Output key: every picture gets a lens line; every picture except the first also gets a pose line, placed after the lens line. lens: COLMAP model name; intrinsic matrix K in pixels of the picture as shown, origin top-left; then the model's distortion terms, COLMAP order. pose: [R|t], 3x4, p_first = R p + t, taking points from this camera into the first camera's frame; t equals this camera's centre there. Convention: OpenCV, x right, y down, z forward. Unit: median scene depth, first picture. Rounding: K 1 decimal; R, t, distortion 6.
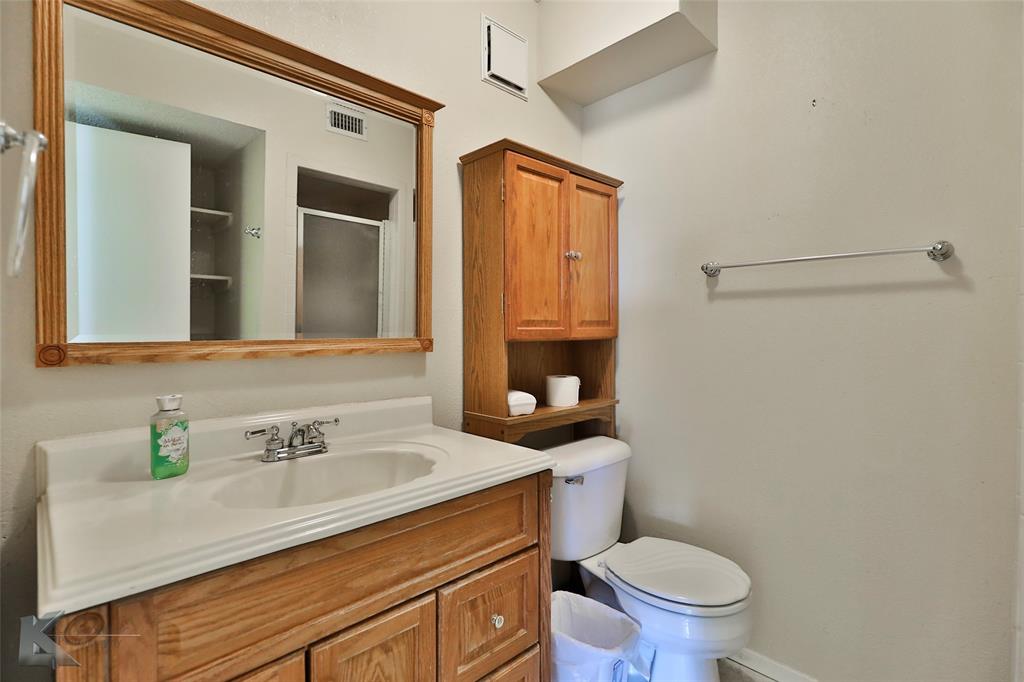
lens RADIAL K [[505.0, 0, 511.0], [0, 505.0, 342.5], [0, 0, 1]] dist [0.021771, -0.011114]
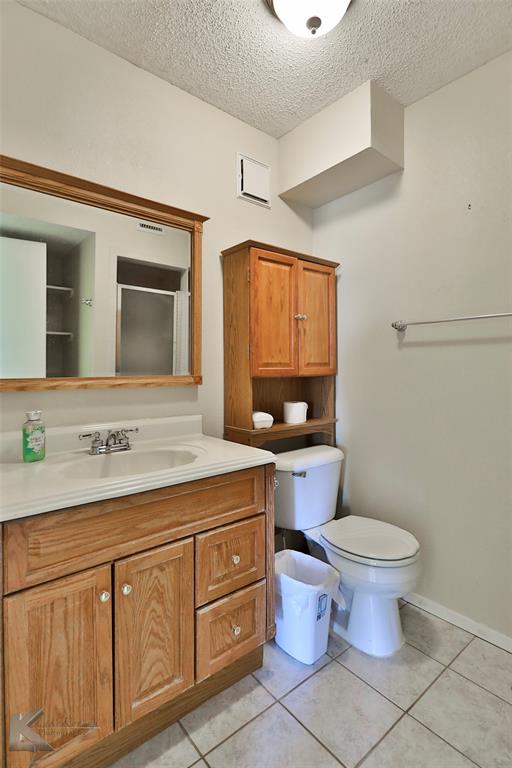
lens RADIAL K [[378.7, 0, 241.8], [0, 378.7, 377.8], [0, 0, 1]] dist [0.021771, -0.011114]
pose [[0.996114, -0.001101, -0.088071, 0.059245], [0.000965, 0.999998, -0.001591, -0.000044], [0.088073, 0.001500, 0.996113, -0.092840]]
